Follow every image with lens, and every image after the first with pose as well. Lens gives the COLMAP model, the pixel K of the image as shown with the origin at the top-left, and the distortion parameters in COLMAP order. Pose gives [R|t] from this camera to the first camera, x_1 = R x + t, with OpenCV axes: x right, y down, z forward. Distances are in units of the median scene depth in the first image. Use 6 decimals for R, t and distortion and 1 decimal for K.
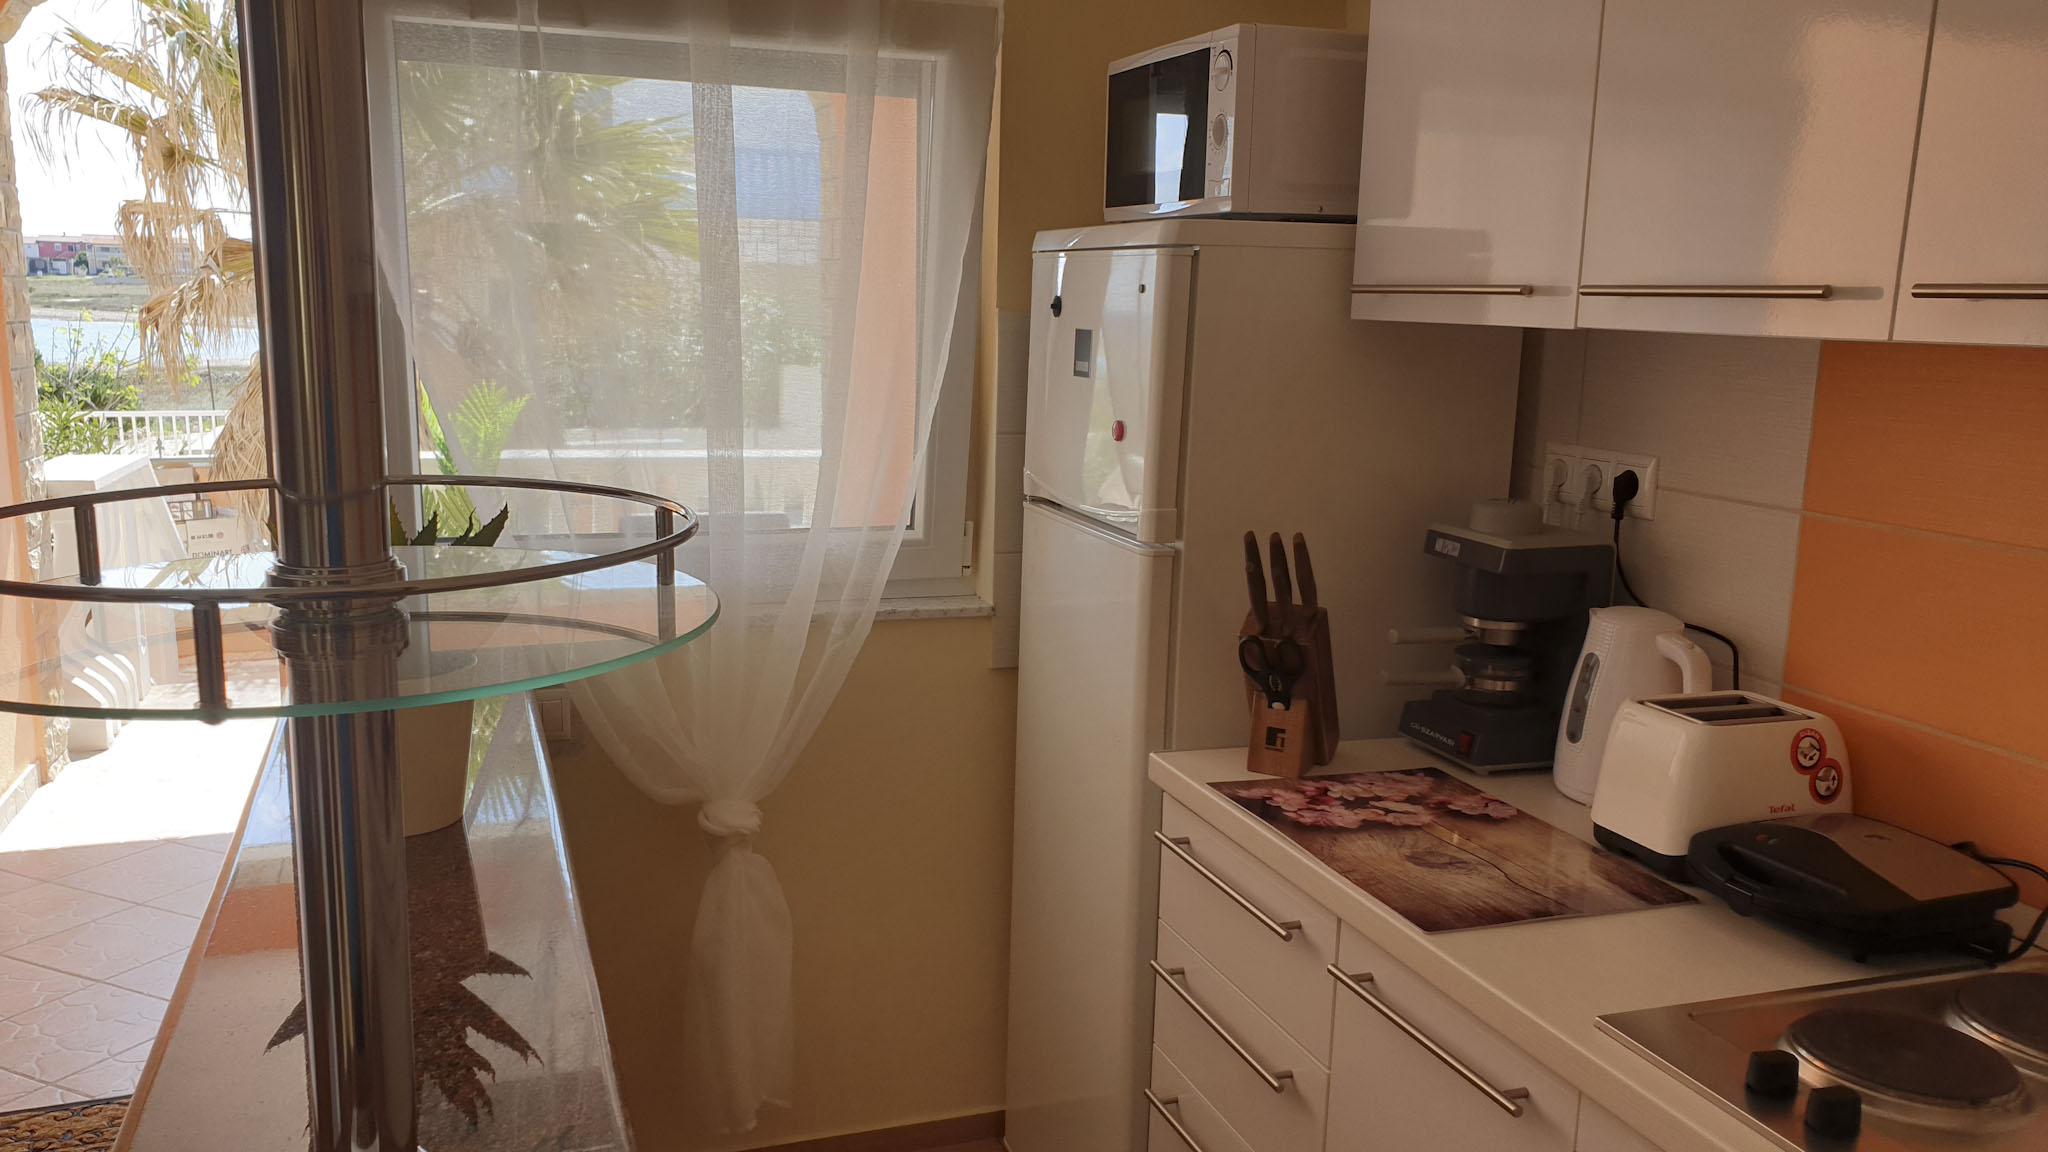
lens RADIAL K [[1528.7, 0, 1098.4], [0, 1528.7, 604.4], [0, 0, 1]] dist [0.013565, 0.068052]
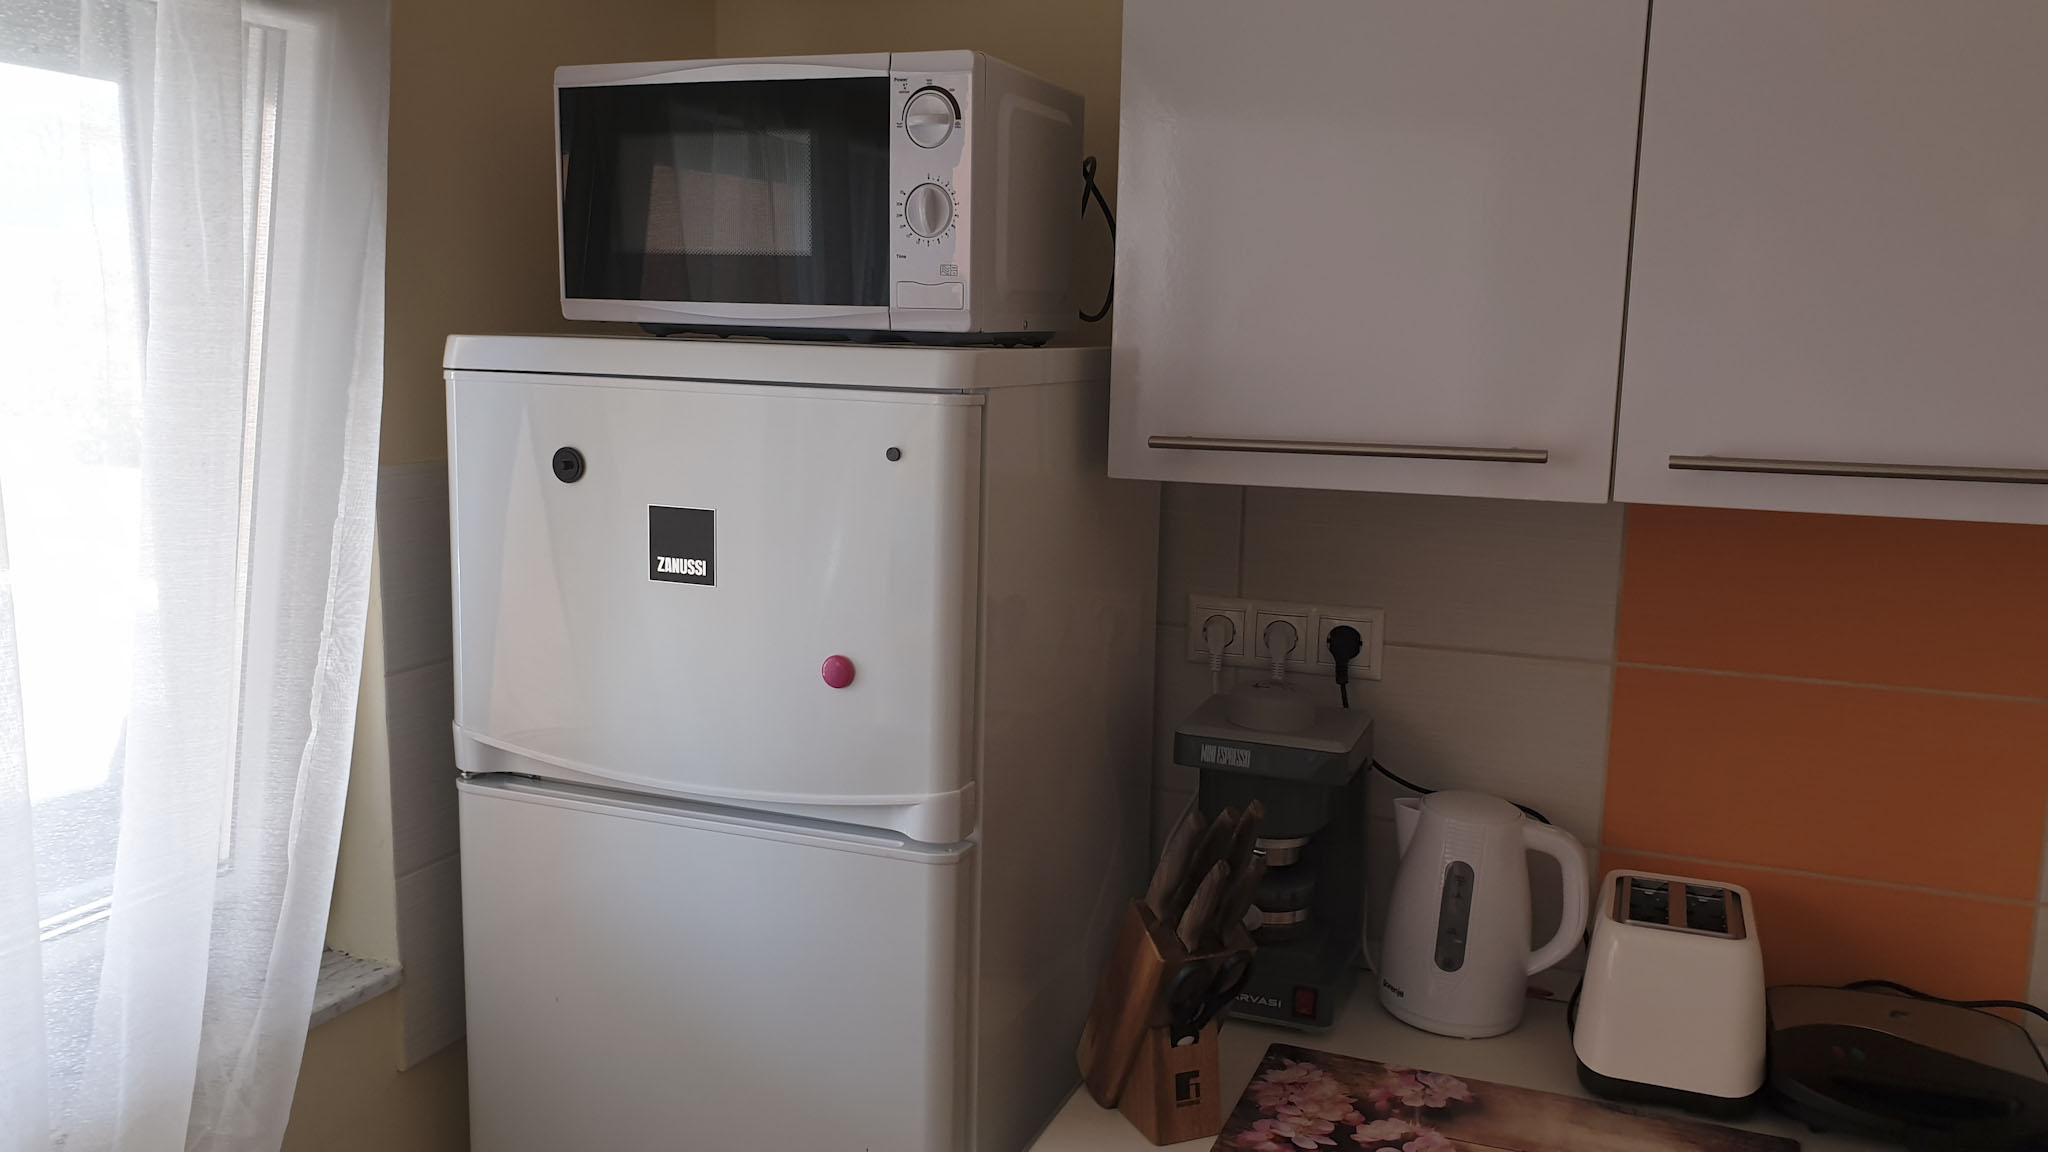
lens RADIAL K [[1522.6, 0, 1024.0], [0, 1522.6, 576.0], [0, 0, 1]] dist [0.024196, -0.001681]
pose [[0.690054, -0.123350, 0.713169, -0.391949], [0.139945, 0.989514, 0.035738, -0.173363], [-0.710099, 0.075143, 0.700081, 0.532587]]
